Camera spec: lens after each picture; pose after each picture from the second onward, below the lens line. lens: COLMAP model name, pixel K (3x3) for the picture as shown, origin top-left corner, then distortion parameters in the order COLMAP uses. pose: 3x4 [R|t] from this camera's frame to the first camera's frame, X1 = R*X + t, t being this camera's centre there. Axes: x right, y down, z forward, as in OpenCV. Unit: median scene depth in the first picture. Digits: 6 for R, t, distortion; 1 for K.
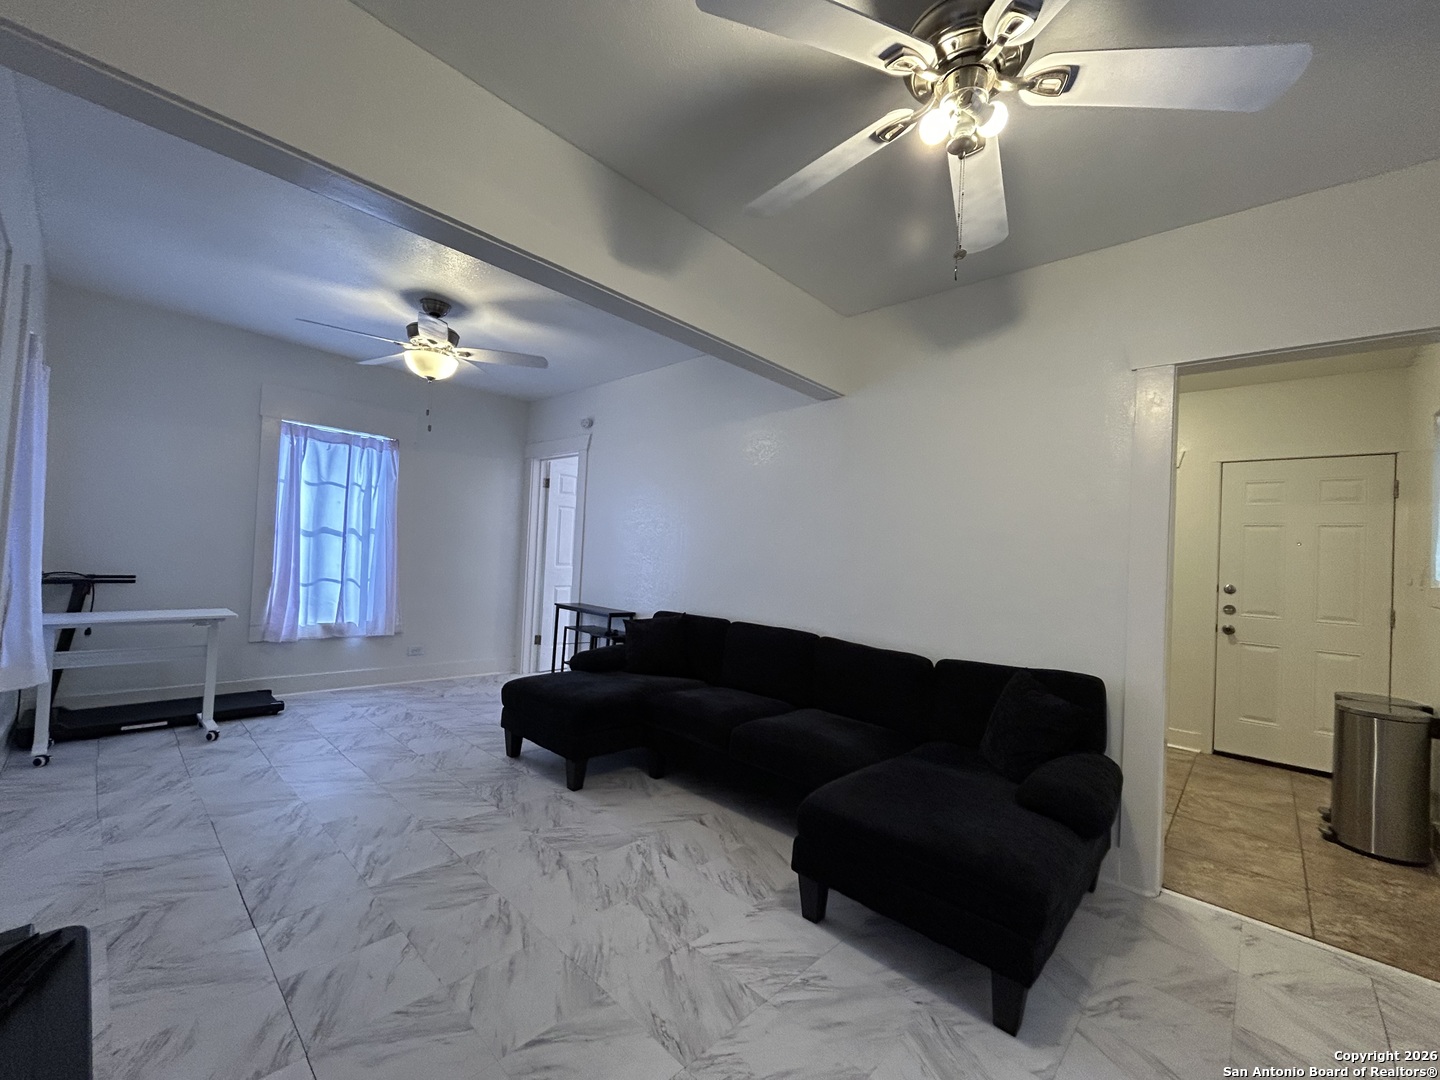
lens RADIAL K [[589.7, 0, 716.8], [0, 589.7, 541.4], [0, 0, 1]] dist [-0.000215, 0.000689]
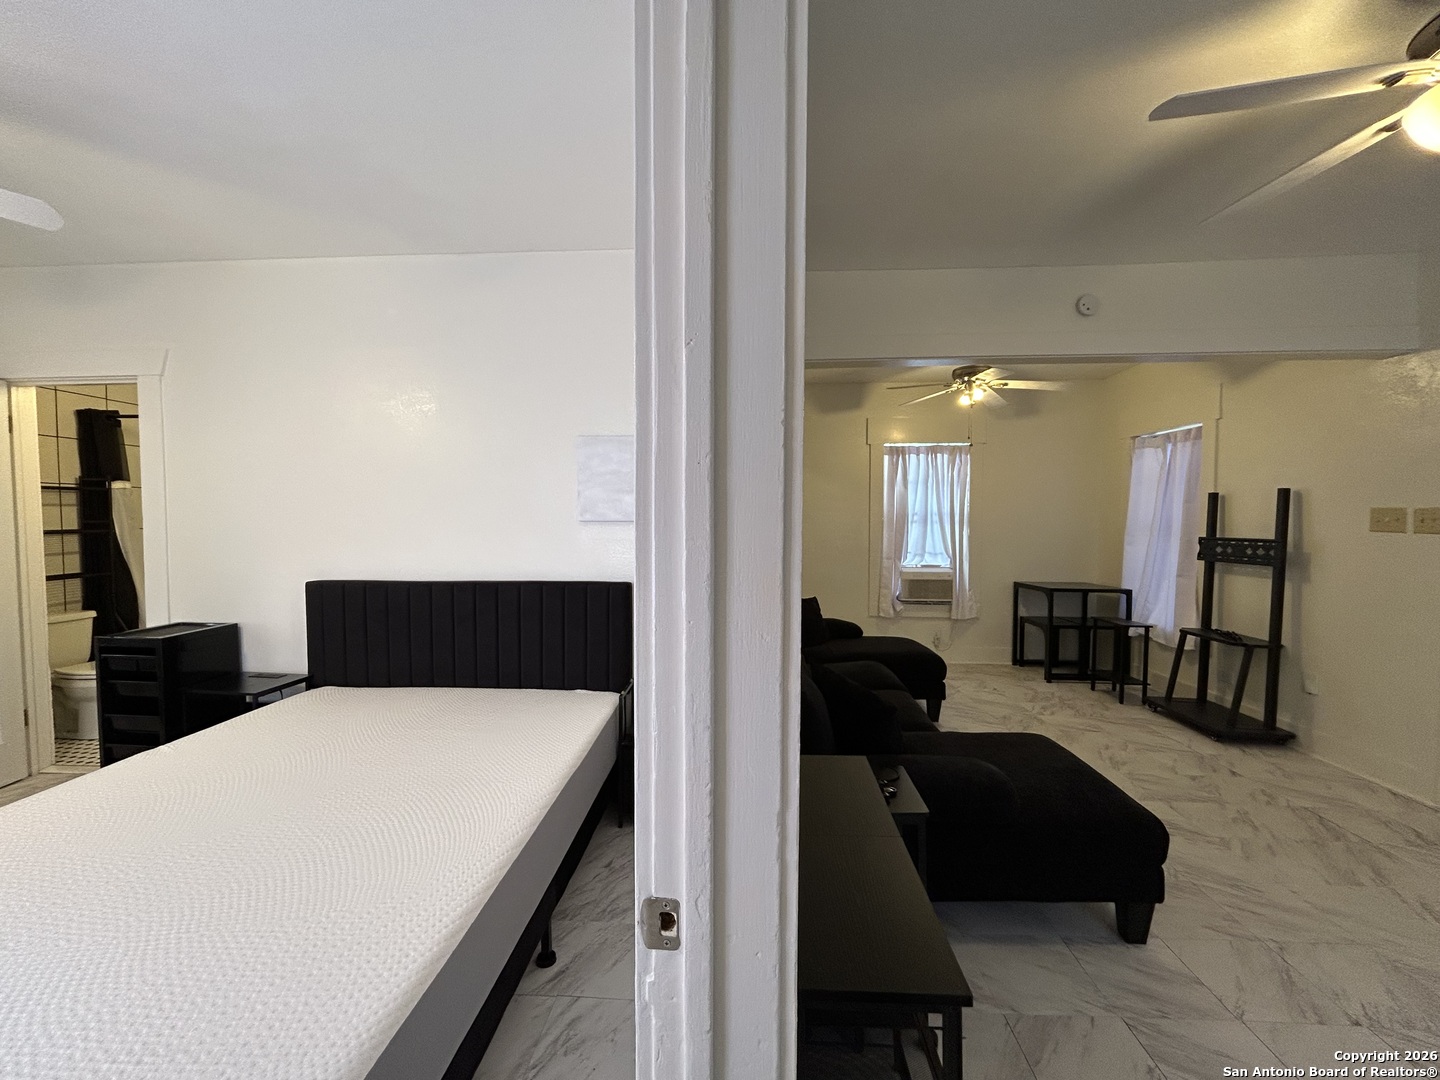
lens RADIAL K [[589.7, 0, 716.8], [0, 589.7, 541.4], [0, 0, 1]] dist [-0.000215, 0.000689]
pose [[-0.637382, -0.083980, 0.765958, -0.510761], [-0.050581, 0.996459, 0.067162, -0.031453], [-0.768886, 0.004065, -0.639373, 1.726044]]
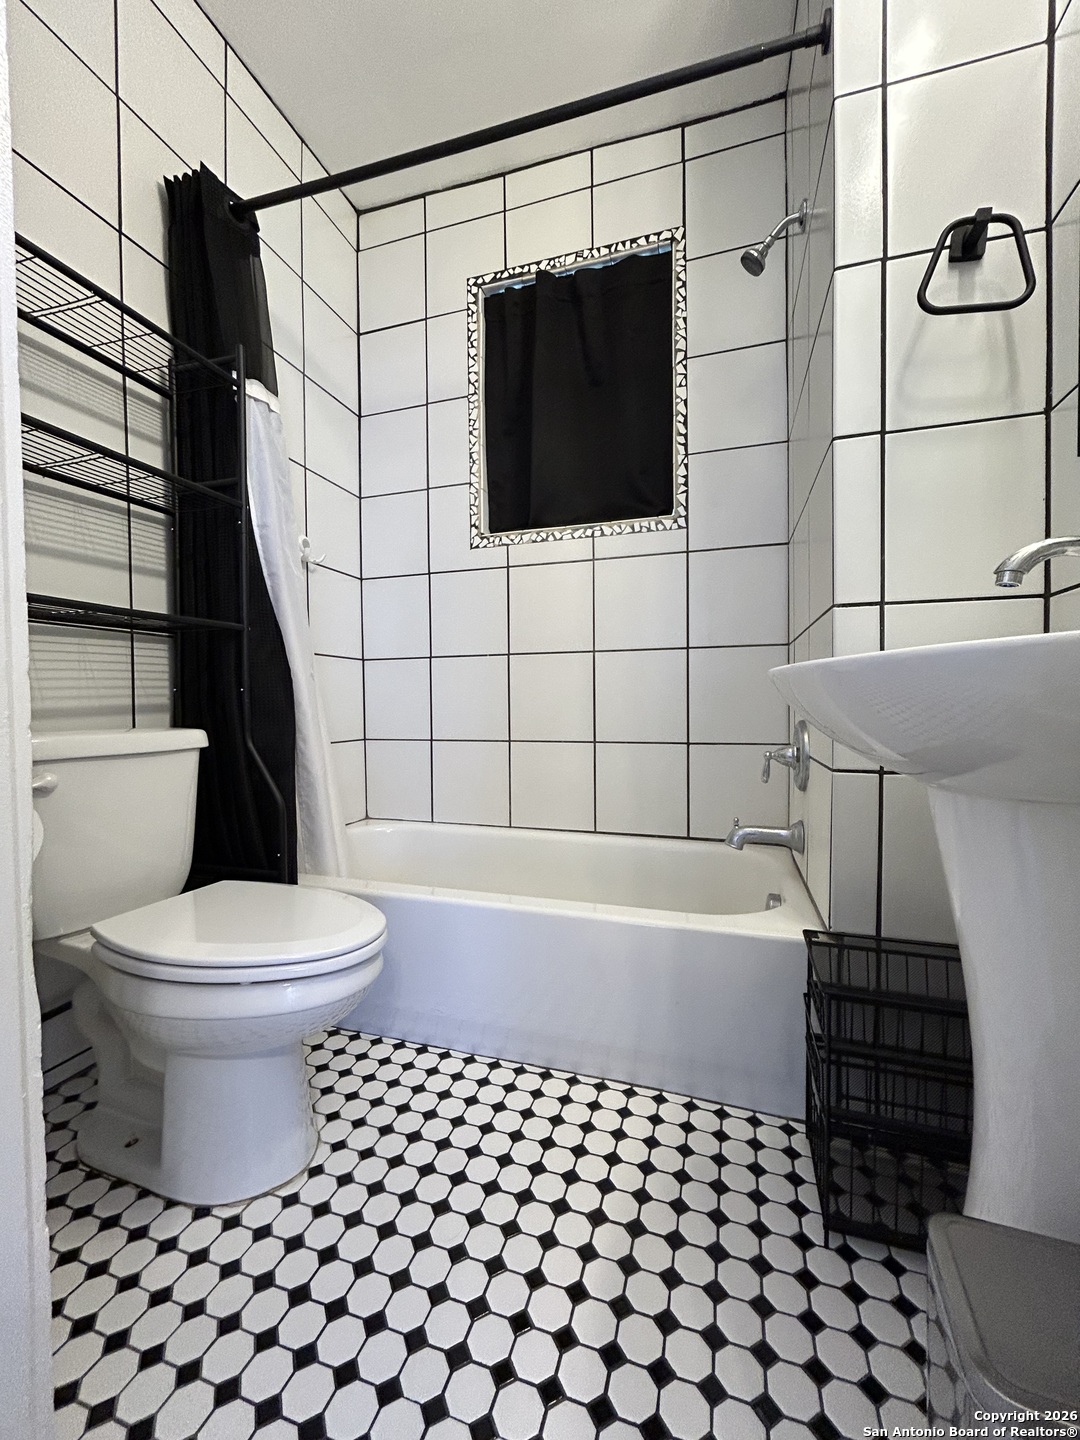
lens RADIAL K [[589.7, 0, 532.6], [0, 589.7, 714.4], [0, 0, 1]] dist [-0.000215, 0.000689]
pose [[-0.428804, -0.067913, 0.900841, 0.777009], [-0.036234, 0.997661, 0.057965, 0.218145], [-0.902671, -0.007785, -0.430261, 1.906599]]
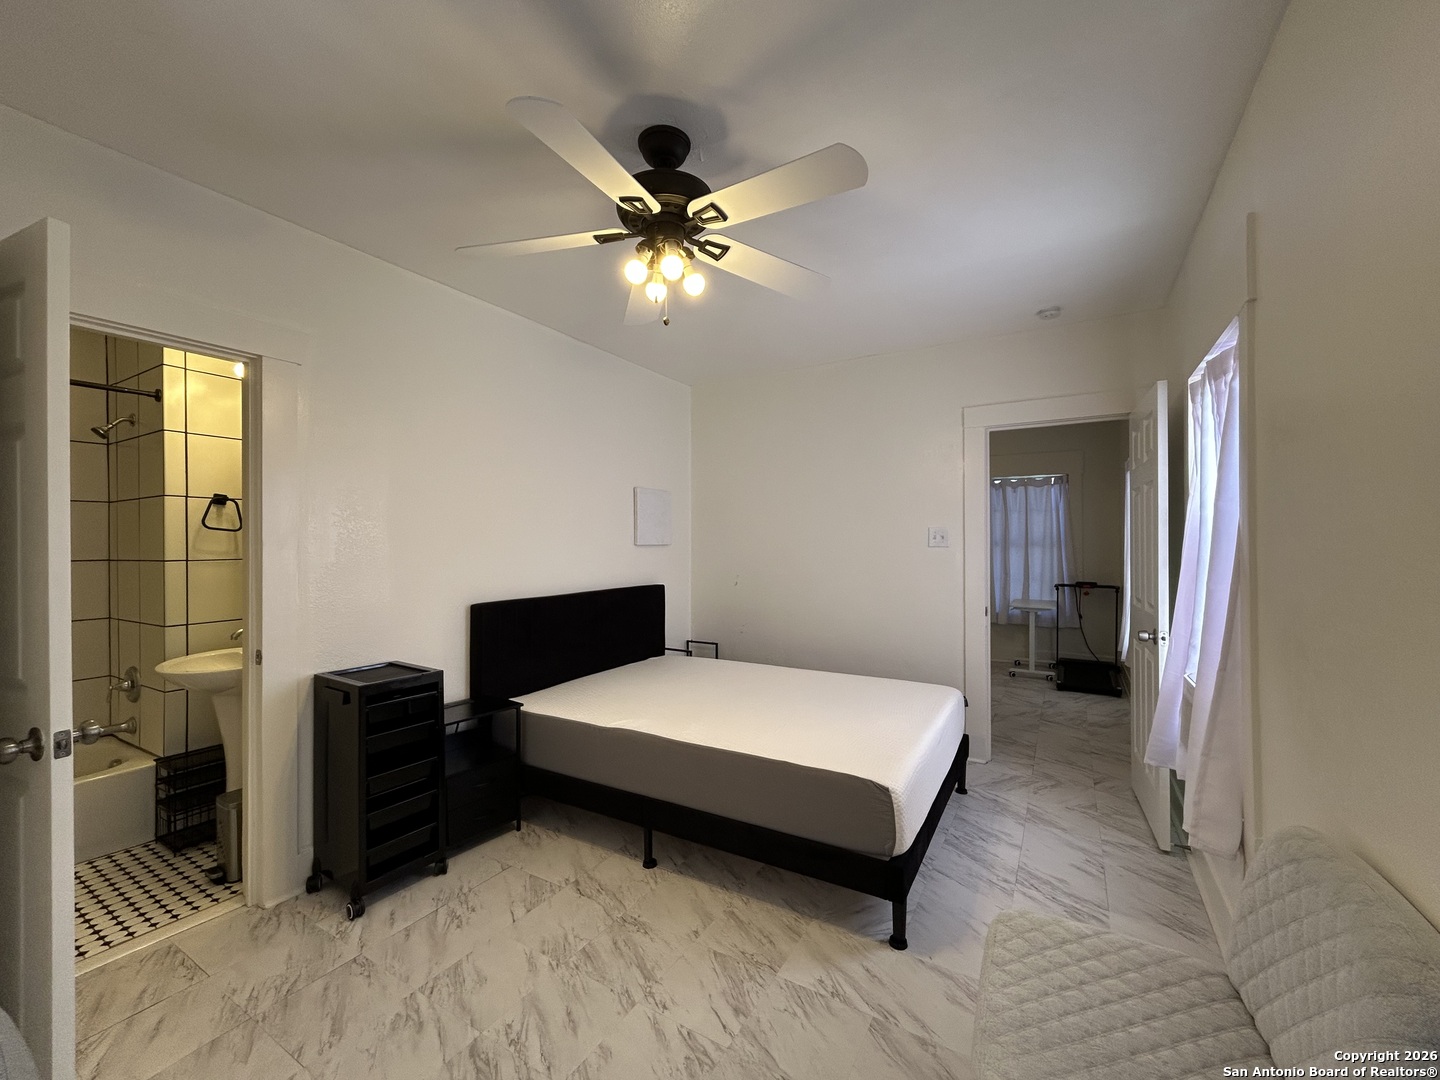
lens RADIAL K [[589.7, 0, 716.8], [0, 589.7, 541.4], [0, 0, 1]] dist [-0.000215, 0.000689]
pose [[-0.975622, -0.046526, -0.214470, 0.415605], [-0.039601, 0.998550, -0.036474, 0.042082], [0.215856, -0.027092, -0.976049, 2.628271]]
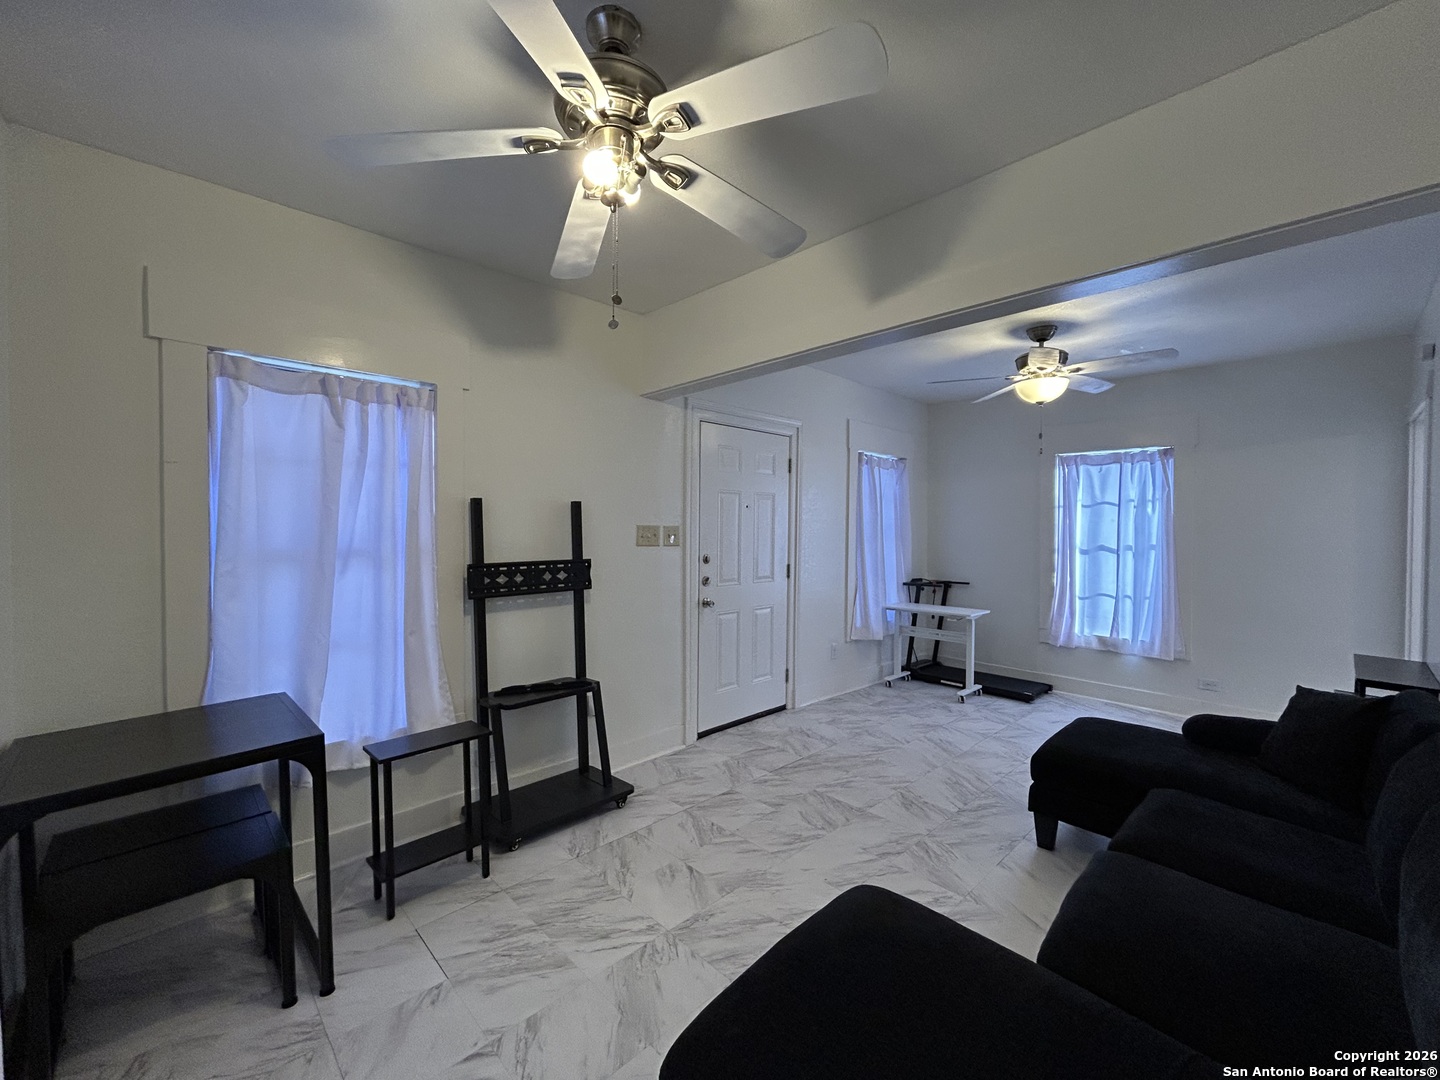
lens RADIAL K [[589.7, 0, 716.8], [0, 589.7, 541.4], [0, 0, 1]] dist [-0.000215, 0.000689]
pose [[-0.051858, -0.031104, -0.998170, 0.606931], [0.013944, 0.999395, -0.031867, -0.009362], [0.998557, -0.015571, -0.051393, 0.516041]]
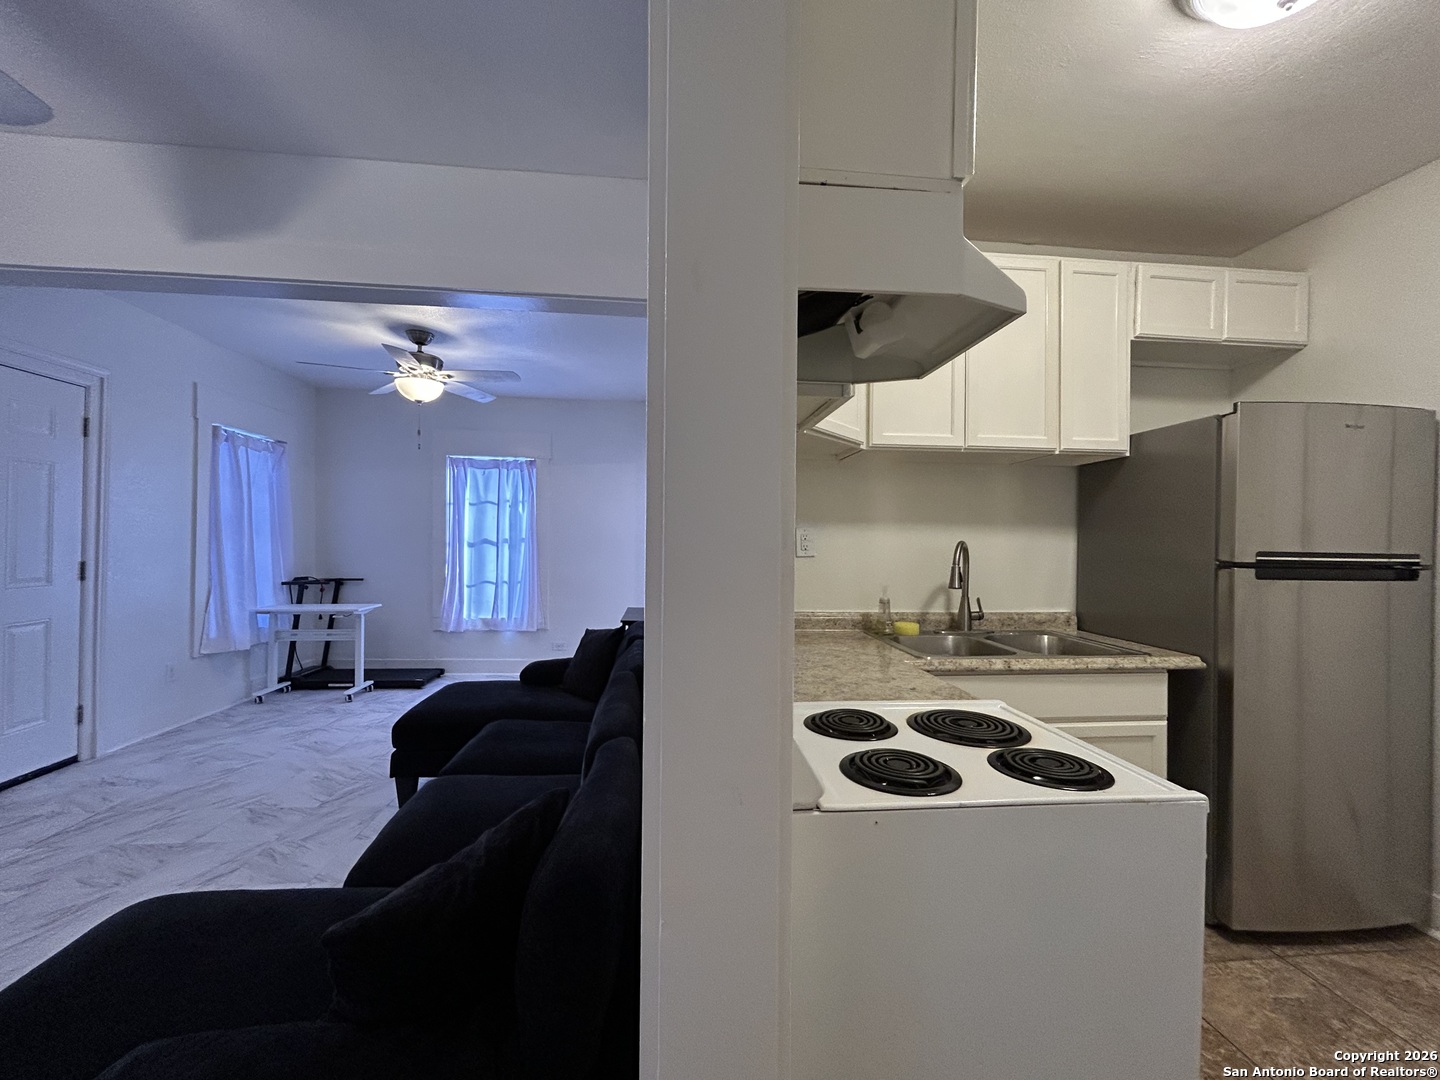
lens RADIAL K [[589.7, 0, 716.8], [0, 589.7, 541.4], [0, 0, 1]] dist [-0.000215, 0.000689]
pose [[0.750262, -0.041714, -0.659824, 0.699617], [0.040973, 0.999023, -0.016569, 0.029750], [0.659870, -0.014604, 0.751238, 0.569817]]
